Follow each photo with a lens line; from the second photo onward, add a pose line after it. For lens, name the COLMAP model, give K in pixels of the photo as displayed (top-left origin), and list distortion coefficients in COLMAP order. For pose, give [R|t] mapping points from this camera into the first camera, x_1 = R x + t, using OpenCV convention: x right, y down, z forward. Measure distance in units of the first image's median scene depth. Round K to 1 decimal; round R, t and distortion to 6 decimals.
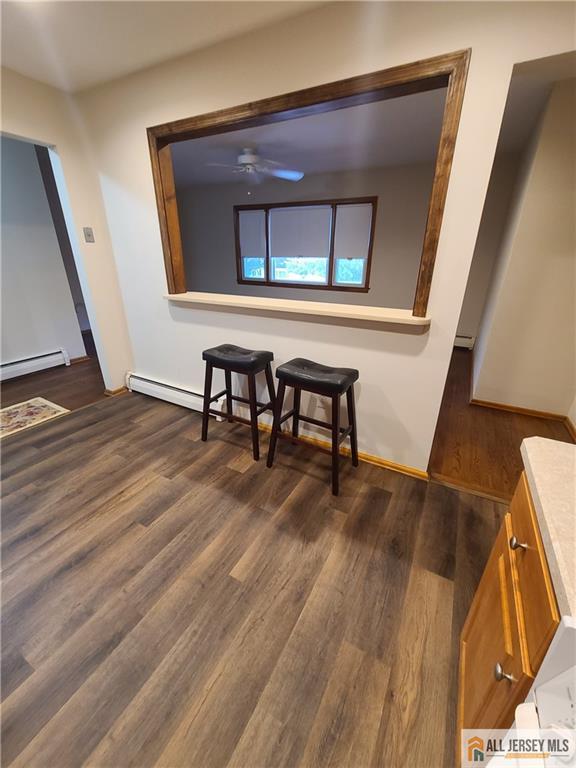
lens RADIAL K [[313.0, 0, 287.8], [0, 313.0, 384.1], [0, 0, 1]] dist [-0.000740, -0.001037]
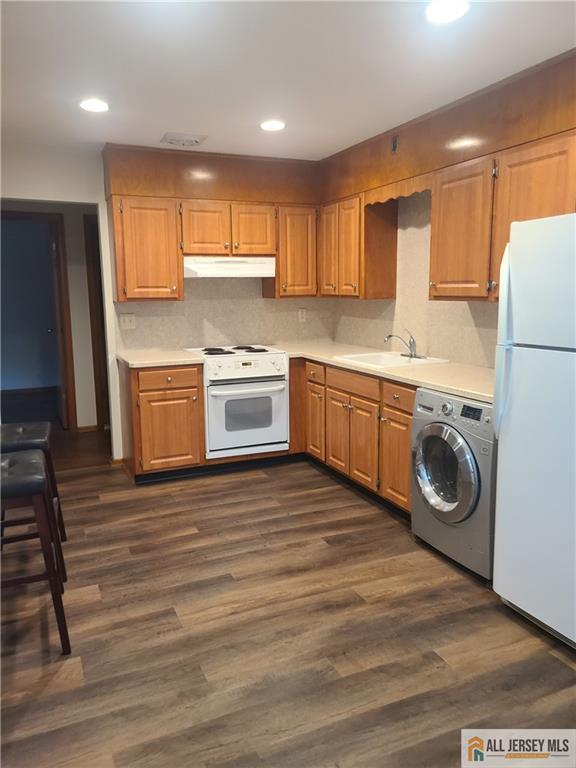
lens RADIAL K [[571.7, 0, 275.1], [0, 571.7, 373.0], [0, 0, 1]] dist [0.052201, -0.032138]
pose [[-0.787769, -0.092315, 0.609015, -1.374414], [0.244747, 0.860400, 0.447003, -0.708477], [-0.565261, 0.501189, -0.655202, 1.547372]]
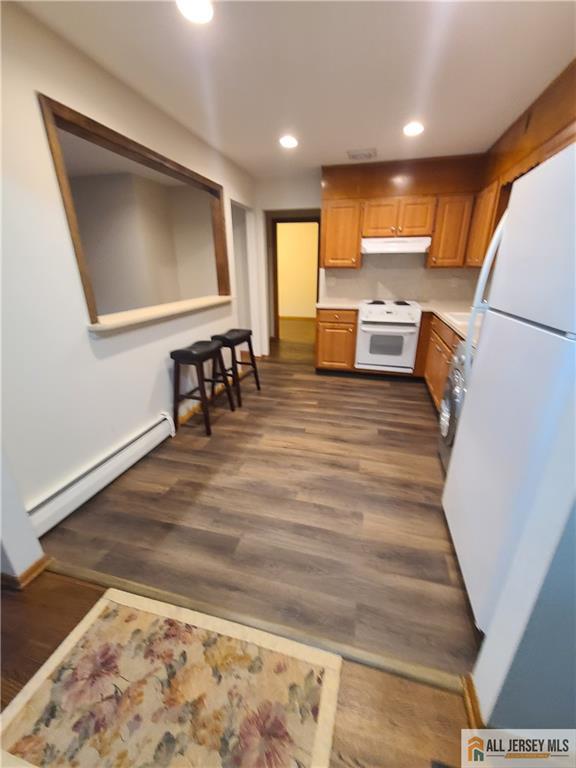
lens RADIAL K [[313.0, 0, 287.6], [0, 313.0, 383.5], [0, 0, 1]] dist [-0.000740, -0.001037]
pose [[-0.233777, -0.349600, 0.907264, -1.635964], [0.380248, 0.825928, 0.416238, -0.417609], [-0.894852, 0.442292, -0.060148, 0.953759]]
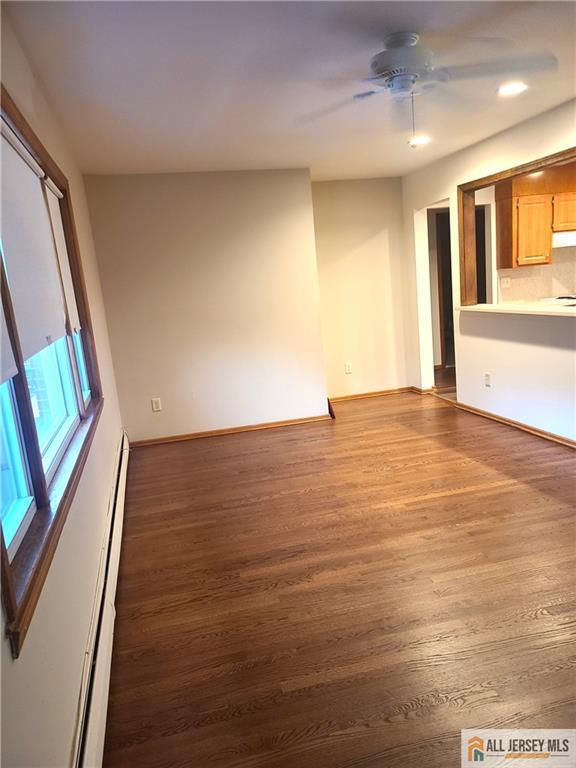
lens RADIAL K [[571.7, 0, 281.7], [0, 571.7, 386.1], [0, 0, 1]] dist [0.052201, -0.032138]
pose [[-0.675348, -0.080329, 0.733111, -1.129376], [0.367339, 0.825329, 0.428829, -1.481188], [-0.639505, 0.558910, -0.527877, 3.342984]]
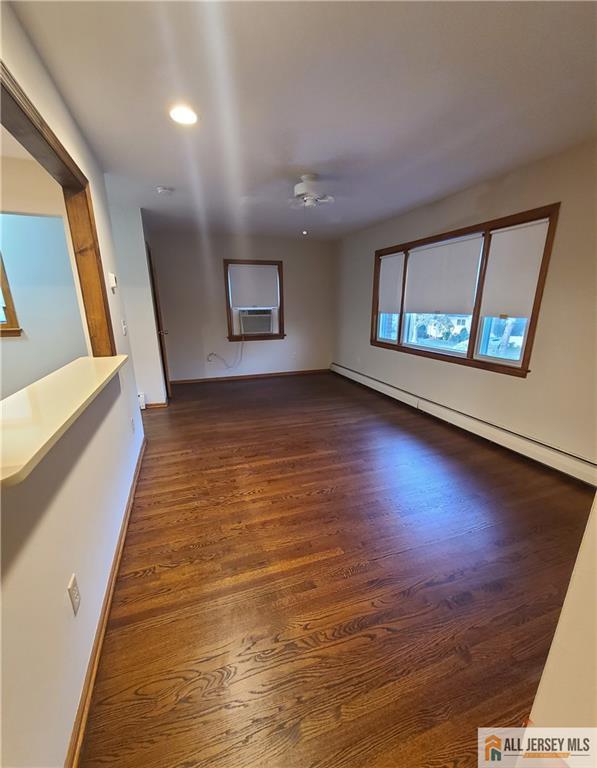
lens RADIAL K [[331.1, 0, 306.5], [0, 331.1, 410.6], [0, 0, 1]] dist [-0.004855, 0.000152]
pose [[0.759518, 0.187880, -0.622763, 0.927888], [-0.244830, 0.969547, -0.006092, -0.386684], [0.602653, 0.157098, 0.782387, 0.914203]]
